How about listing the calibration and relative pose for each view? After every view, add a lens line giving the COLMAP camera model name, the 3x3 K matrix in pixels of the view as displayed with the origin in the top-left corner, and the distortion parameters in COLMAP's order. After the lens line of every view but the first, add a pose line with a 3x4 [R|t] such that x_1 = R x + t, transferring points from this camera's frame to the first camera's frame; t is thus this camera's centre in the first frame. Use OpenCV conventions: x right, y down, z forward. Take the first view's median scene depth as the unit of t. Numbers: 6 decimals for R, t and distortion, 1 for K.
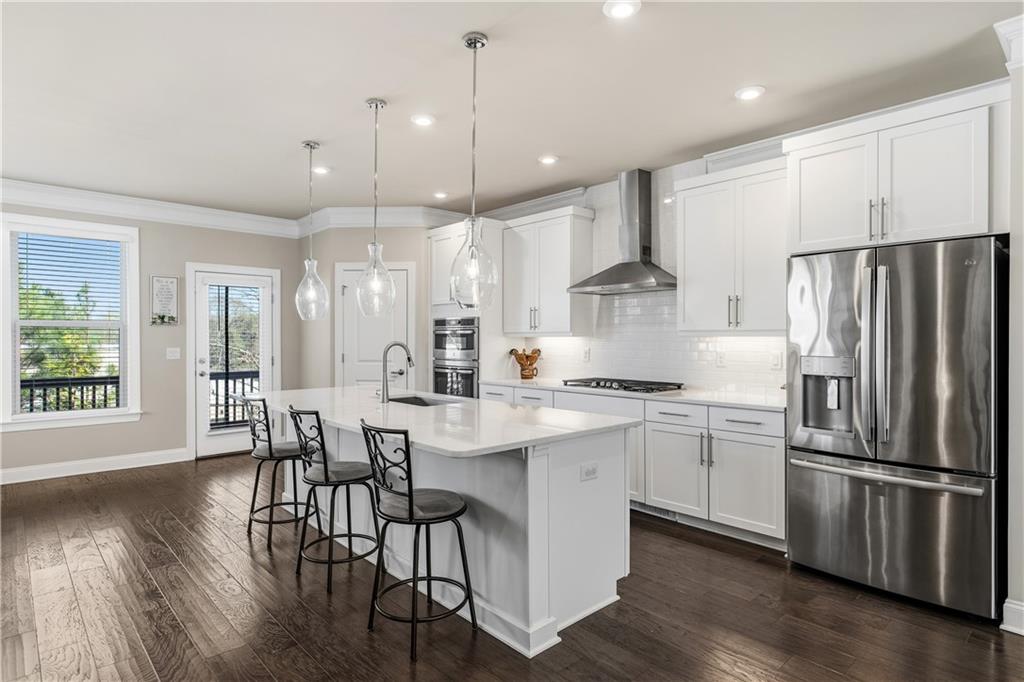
lens RADIAL K [[550.7, 0, 512.0], [0, 550.7, 341.0], [0, 0, 1]] dist [-0.000435, -0.000167]
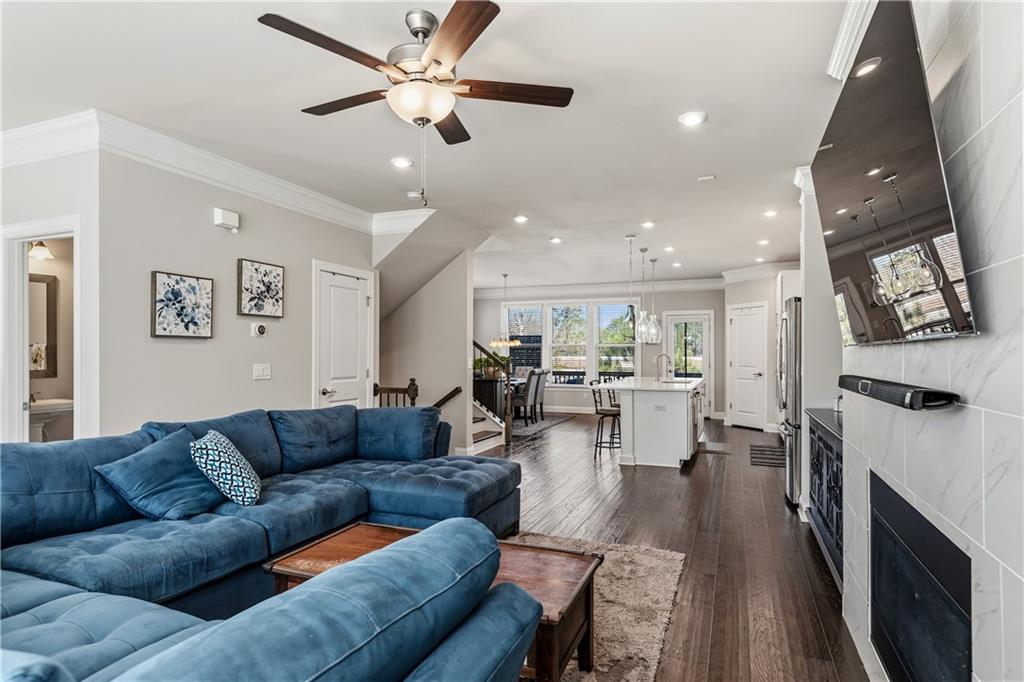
lens RADIAL K [[550.7, 0, 512.0], [0, 550.7, 341.0], [0, 0, 1]] dist [-0.000435, -0.000167]
pose [[0.418324, -0.012573, -0.908211, 0.986911], [-0.009653, 0.999786, -0.018287, 0.000270], [0.908247, 0.016417, 0.418113, -0.286143]]
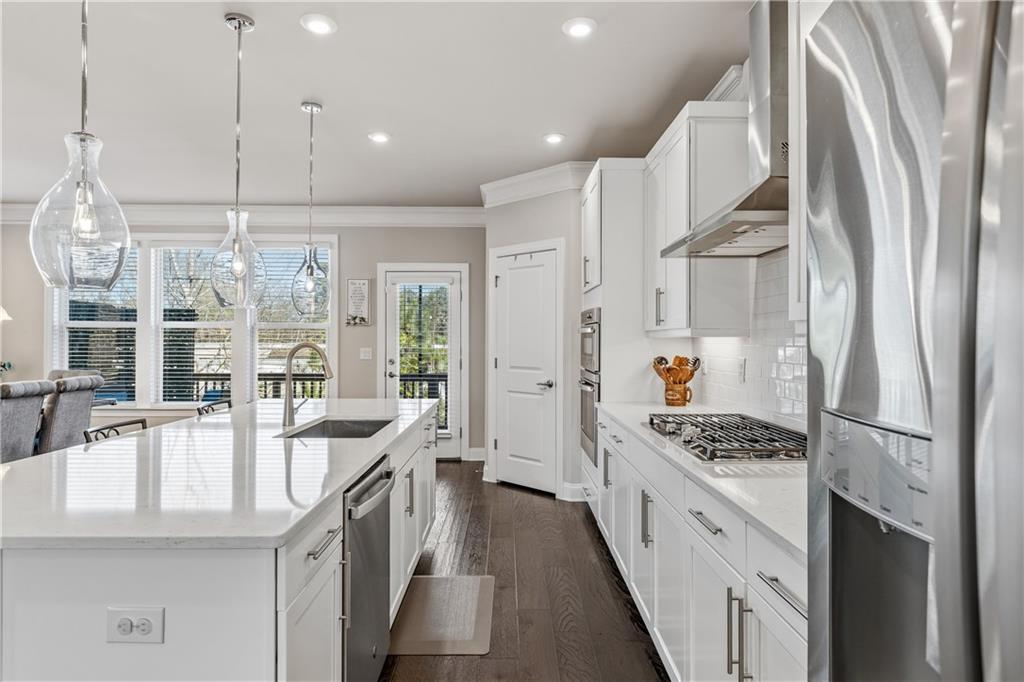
lens RADIAL K [[587.1, 0, 512.0], [0, 587.1, 341.0], [0, 0, 1]] dist [-0.002454, -0.000829]
pose [[0.739769, 0.004307, -0.672847, 0.340752], [-0.004103, 0.999990, 0.001890, -0.004123], [0.672849, 0.001362, 0.739779, 0.399012]]
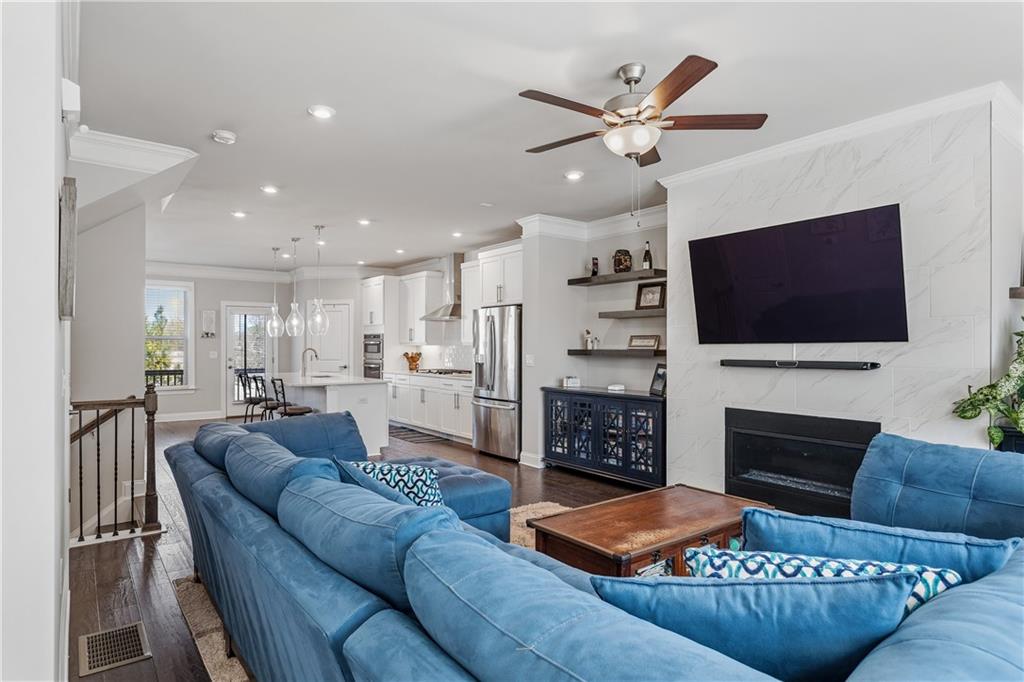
lens RADIAL K [[571.8, 0, 512.0], [0, 571.8, 341.0], [0, 0, 1]] dist [0.003821, 0.000930]
pose [[0.995509, -0.000362, -0.094670, 0.501485], [-0.000865, 0.999916, -0.012915, 0.001986], [0.094667, 0.012939, 0.995425, -0.718203]]
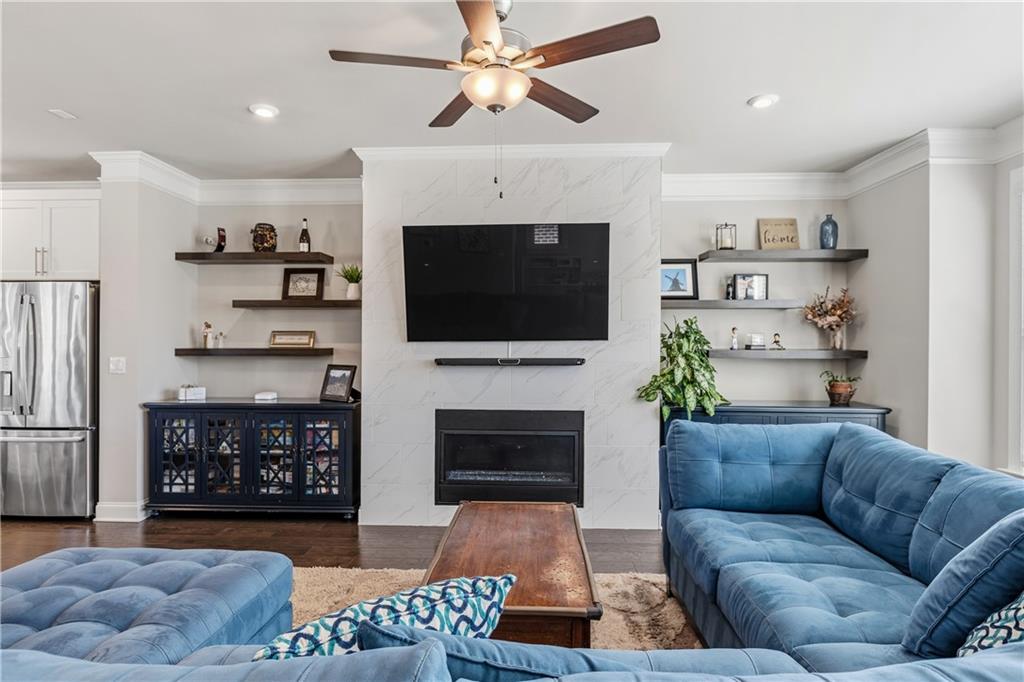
lens RADIAL K [[559.4, 0, 512.0], [0, 559.4, 341.0], [0, 0, 1]] dist [0.001445, 0.000233]
pose [[0.711378, 0.004492, 0.702795, 0.273541], [0.001641, 0.999966, -0.008052, 0.000604], [-0.702807, 0.006881, 0.711347, -0.485113]]
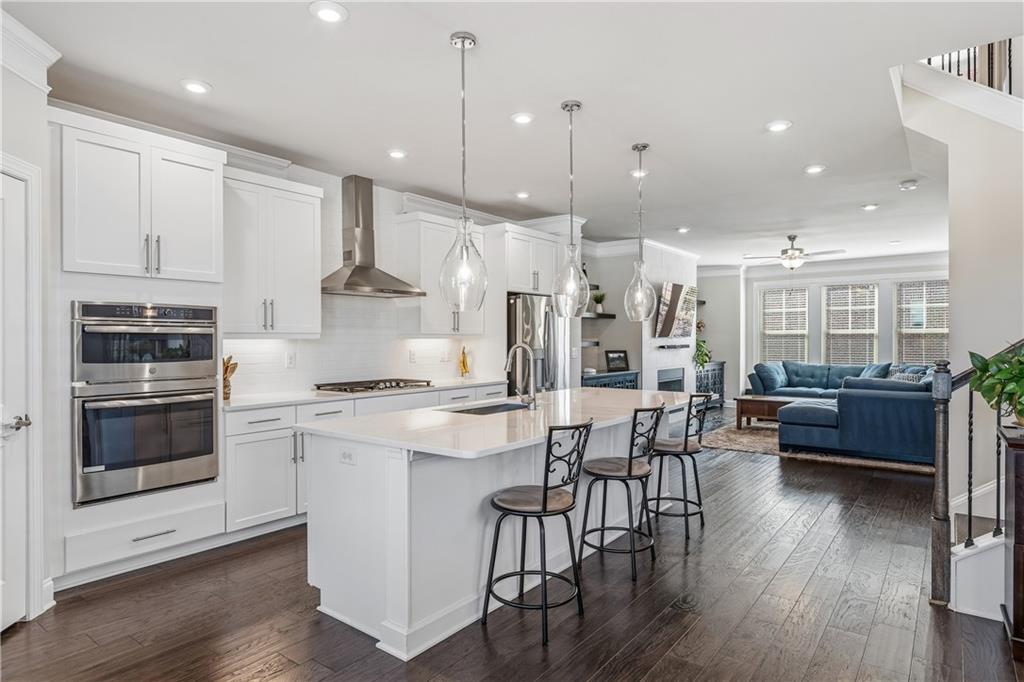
lens RADIAL K [[587.1, 0, 512.0], [0, 587.1, 341.0], [0, 0, 1]] dist [-0.002454, -0.000829]
pose [[-0.169245, -0.004570, 0.985563, -0.787980], [0.007588, 0.999954, 0.005940, -0.007588], [-0.985545, 0.008483, -0.169202, 0.779679]]
